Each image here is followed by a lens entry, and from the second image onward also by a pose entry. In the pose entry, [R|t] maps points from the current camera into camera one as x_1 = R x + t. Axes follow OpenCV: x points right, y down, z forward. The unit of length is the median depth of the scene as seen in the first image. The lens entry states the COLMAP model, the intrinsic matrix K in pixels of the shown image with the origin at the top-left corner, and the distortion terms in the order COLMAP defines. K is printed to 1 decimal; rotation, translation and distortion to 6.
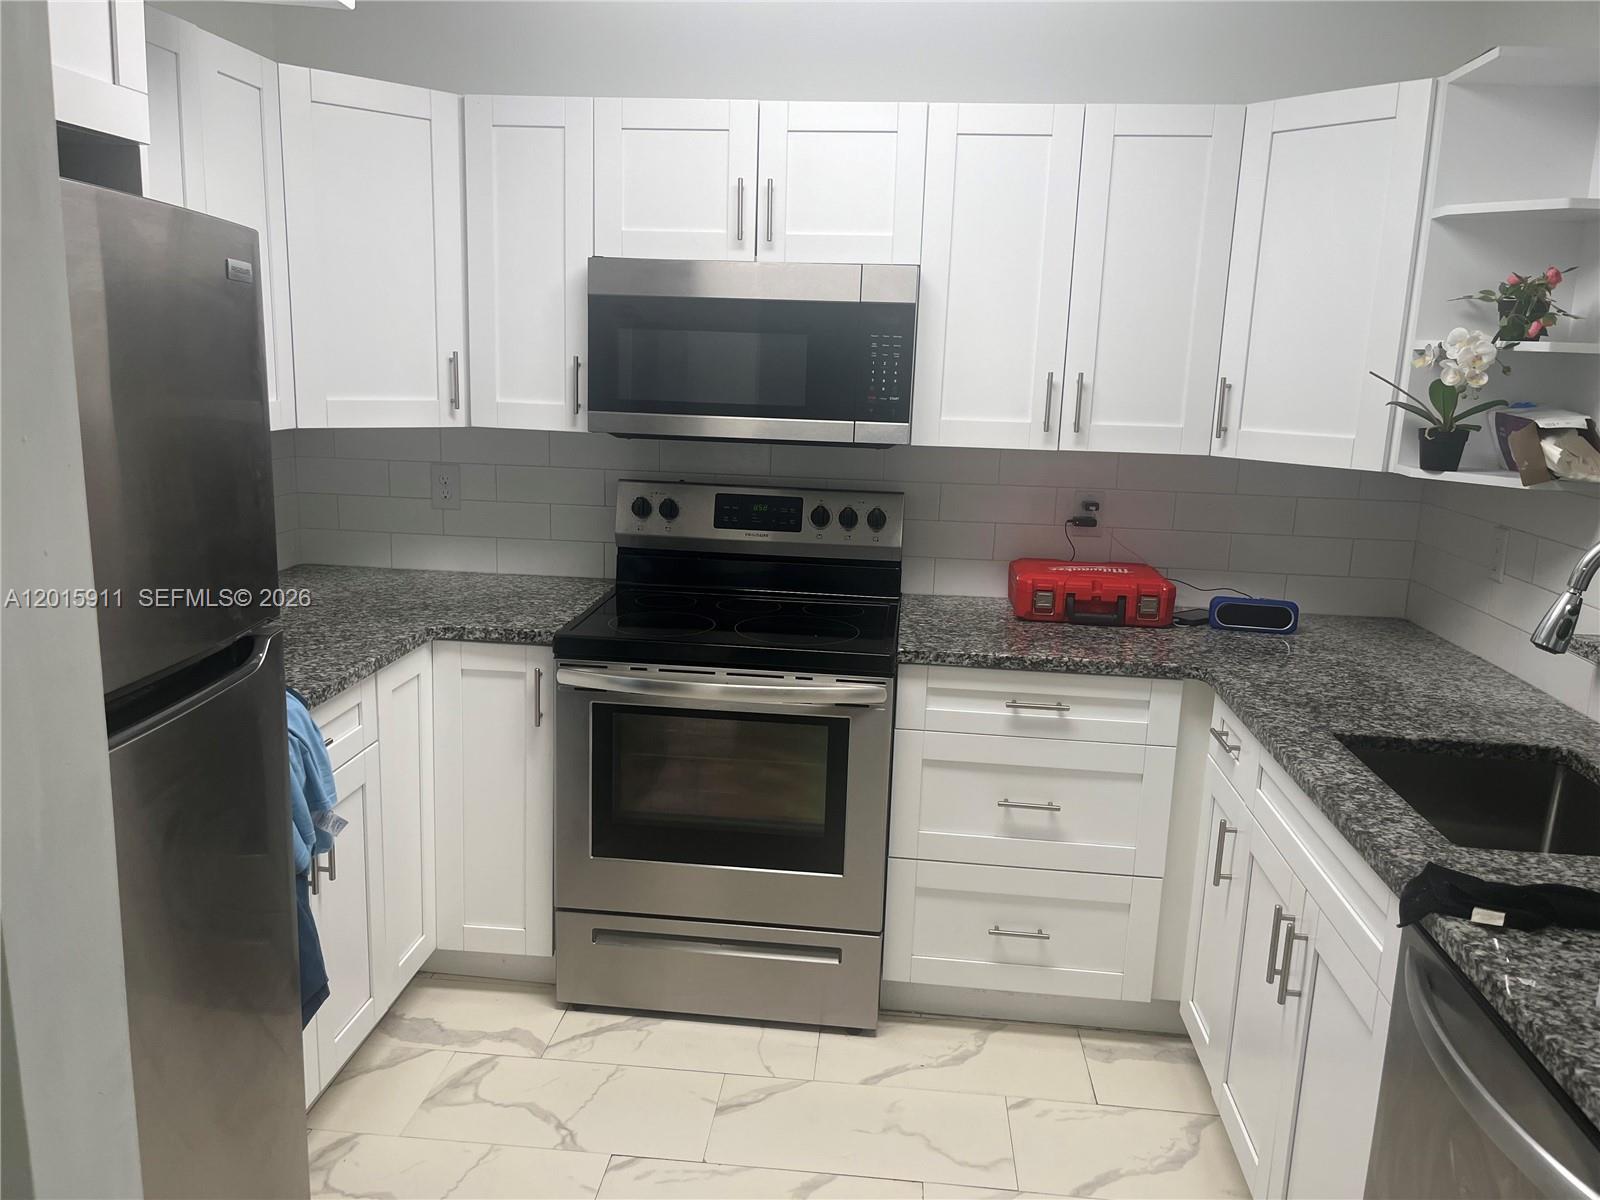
lens RADIAL K [[1209.5, 0, 797.7], [0, 1209.5, 615.3], [0, 0, 1]] dist [0.022005, -0.034505]
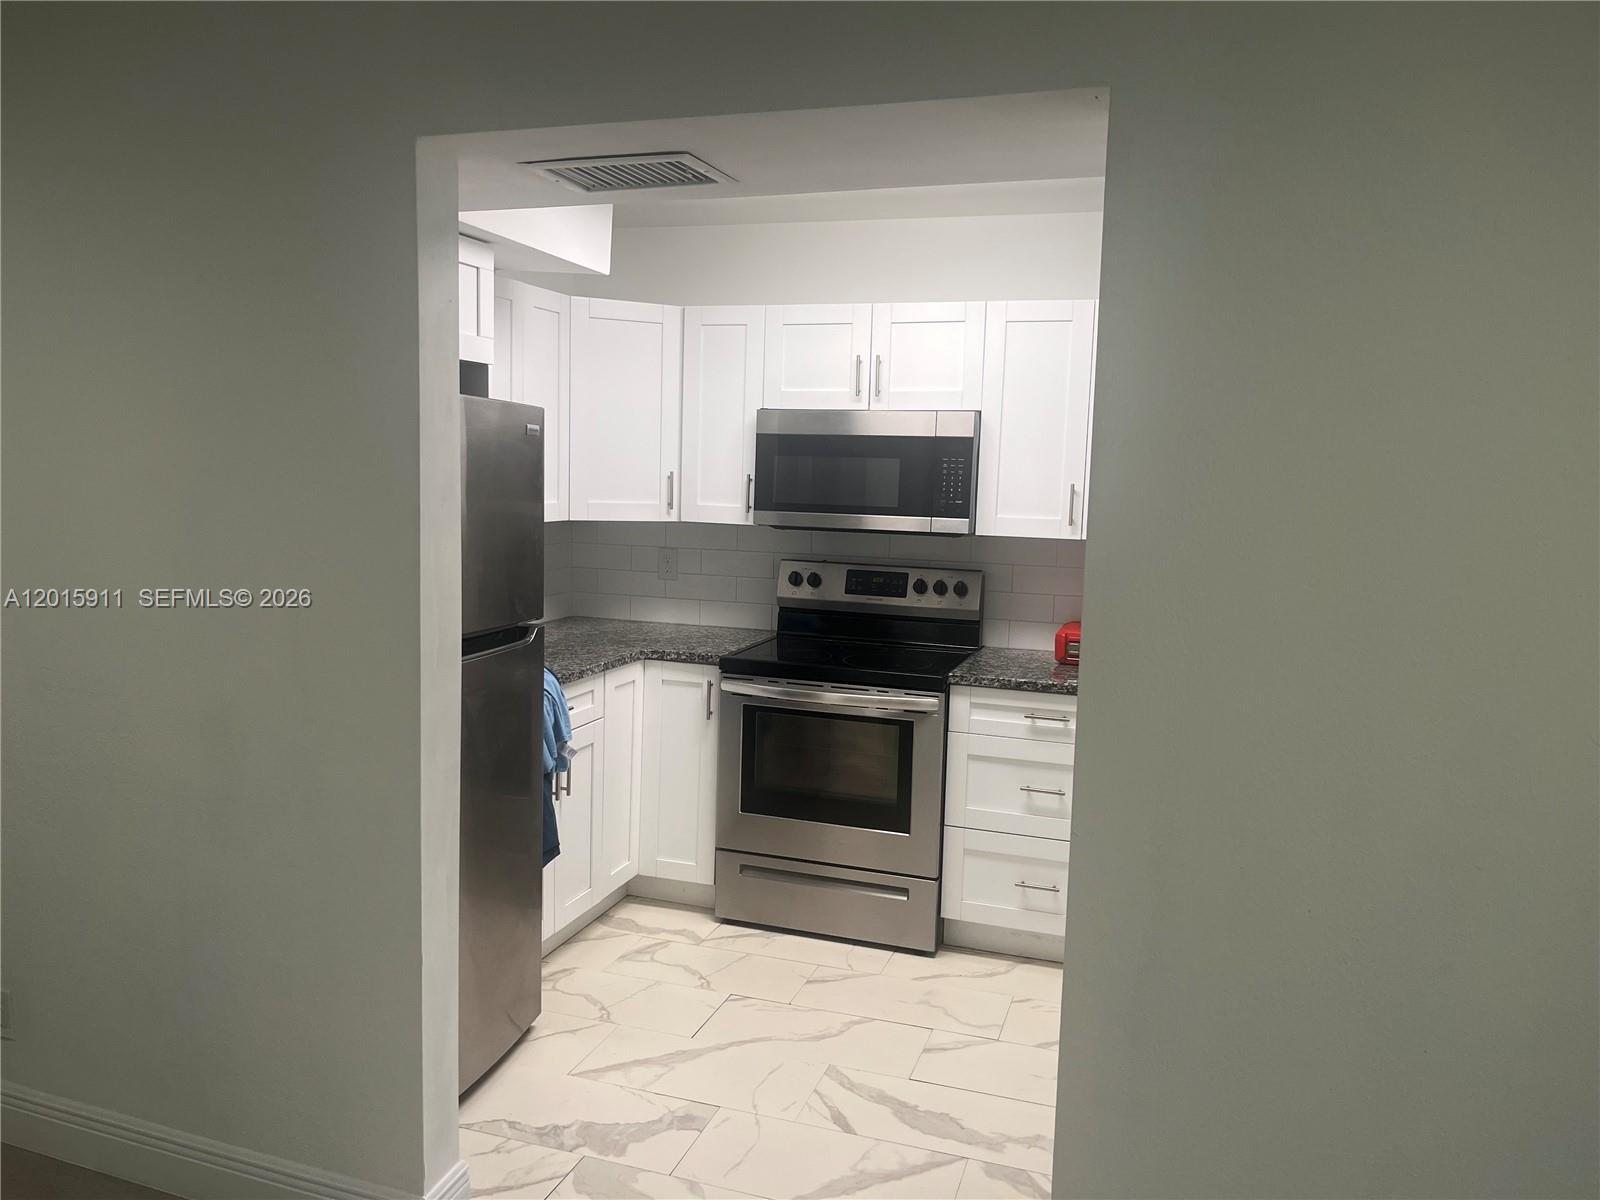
lens RADIAL K [[1209.5, 0, 797.7], [0, 1209.5, 615.3], [0, 0, 1]] dist [0.022005, -0.034505]
pose [[0.973876, 0.022171, -0.225995, 0.222770], [-0.043092, 0.995183, -0.088061, 0.089643], [0.222954, 0.095499, 0.970140, -0.423142]]
